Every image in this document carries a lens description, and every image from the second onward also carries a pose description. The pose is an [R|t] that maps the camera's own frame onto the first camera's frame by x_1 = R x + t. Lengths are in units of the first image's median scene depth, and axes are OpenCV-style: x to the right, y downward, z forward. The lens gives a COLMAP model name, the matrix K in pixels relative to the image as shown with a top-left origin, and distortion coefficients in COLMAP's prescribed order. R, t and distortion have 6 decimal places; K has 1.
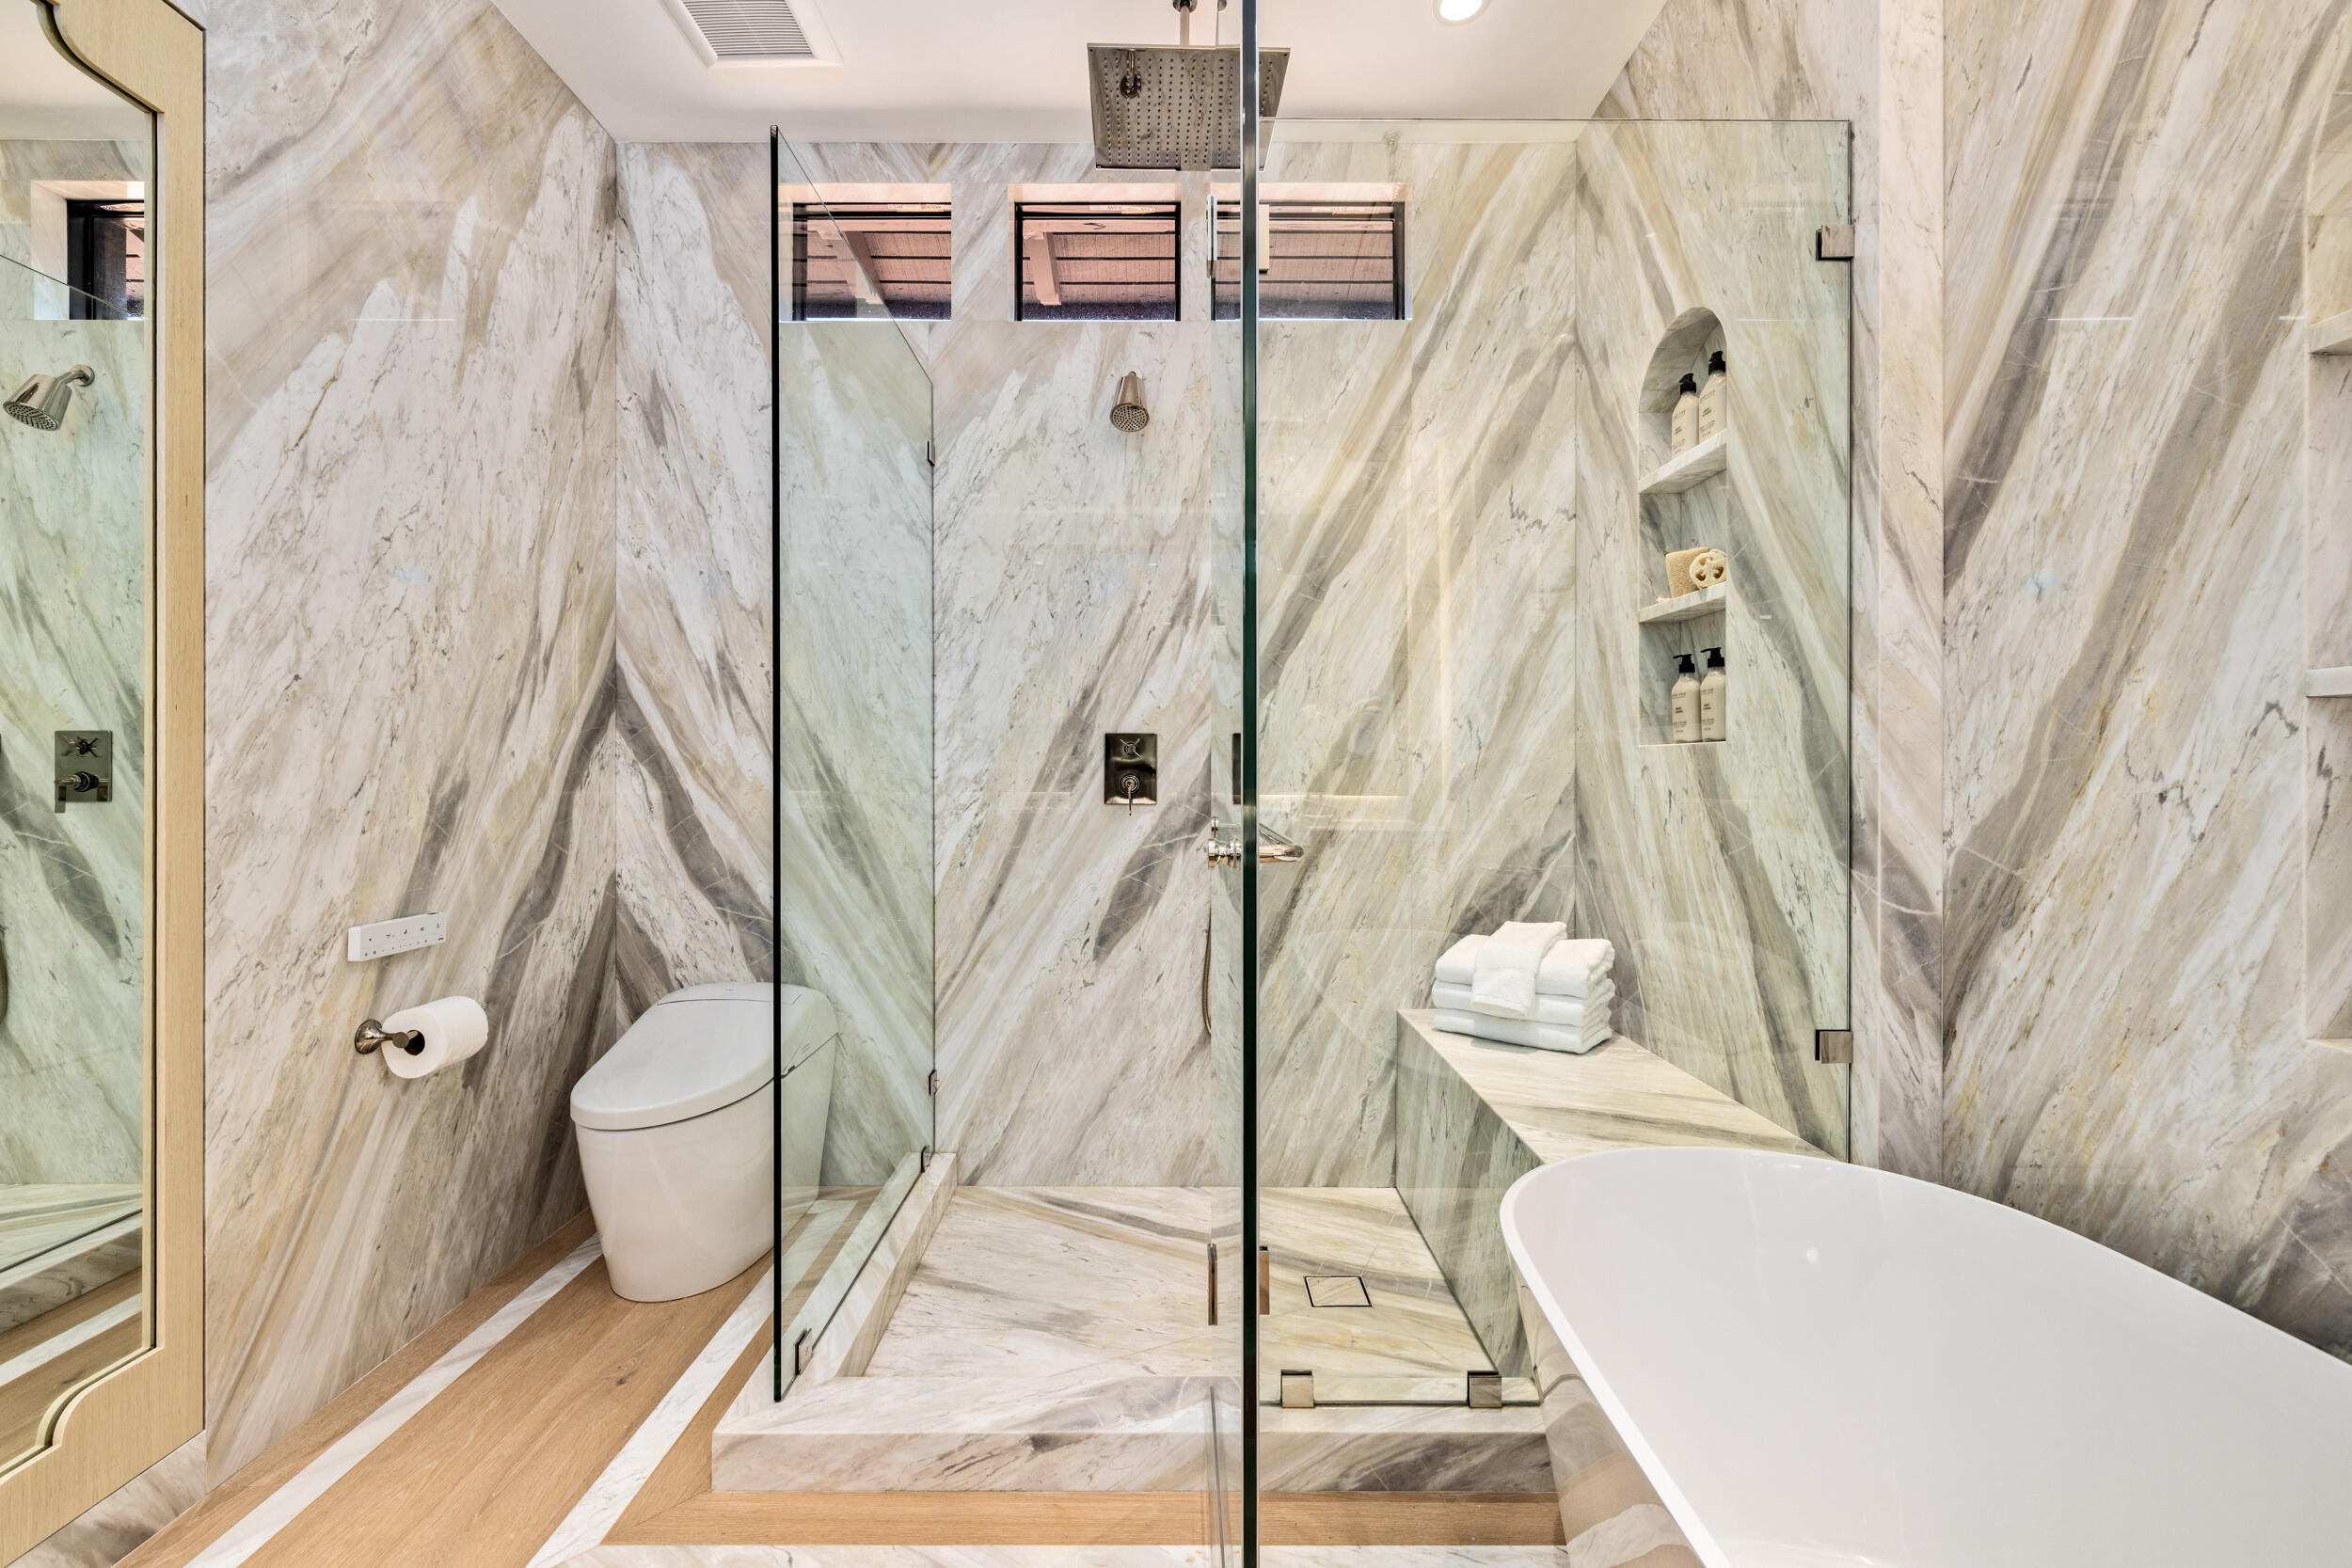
lens RADIAL K [[986.8, 0, 1169.7], [0, 986.8, 772.9], [0, 0, 1]] dist [0.001357, 0.000430]
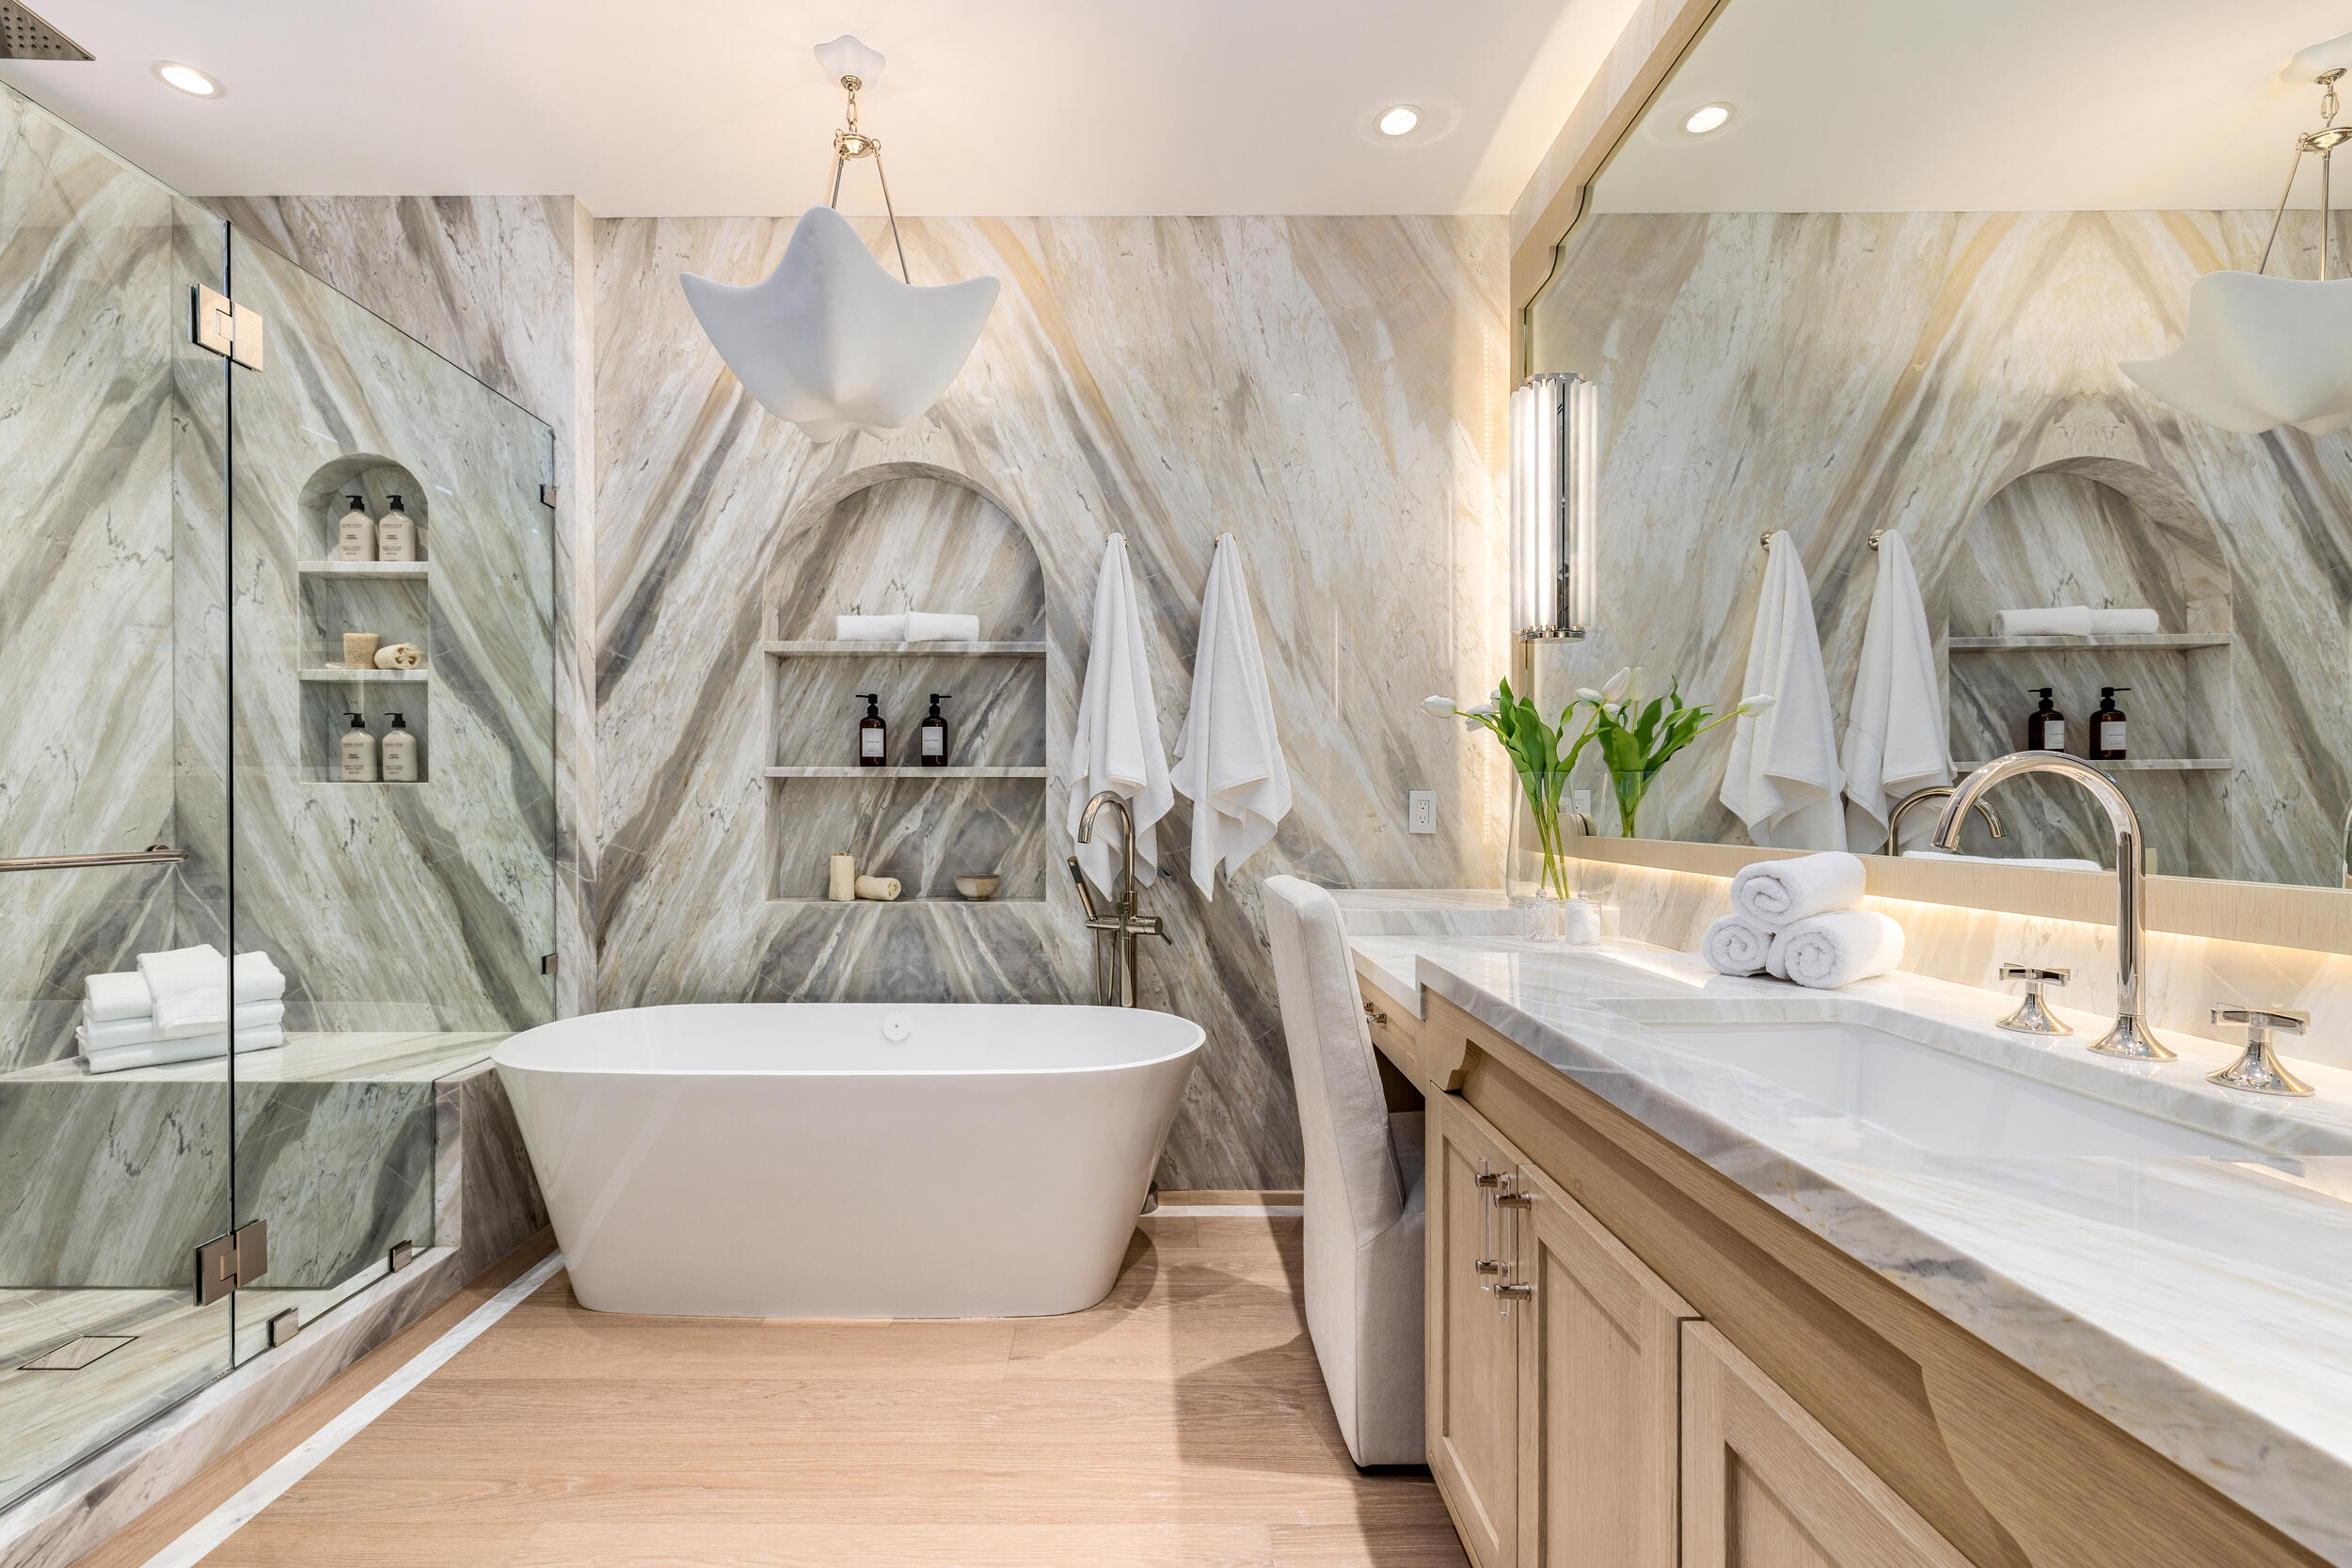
lens RADIAL K [[989.9, 0, 1169.6], [0, 989.9, 795.0], [0, 0, 1]] dist [-0.001108, 0.000051]
pose [[-0.028869, 0.007434, 0.999556, -1.117572], [0.002338, 0.999970, -0.007369, -0.002240], [-0.999580, 0.002124, -0.028886, -0.028629]]
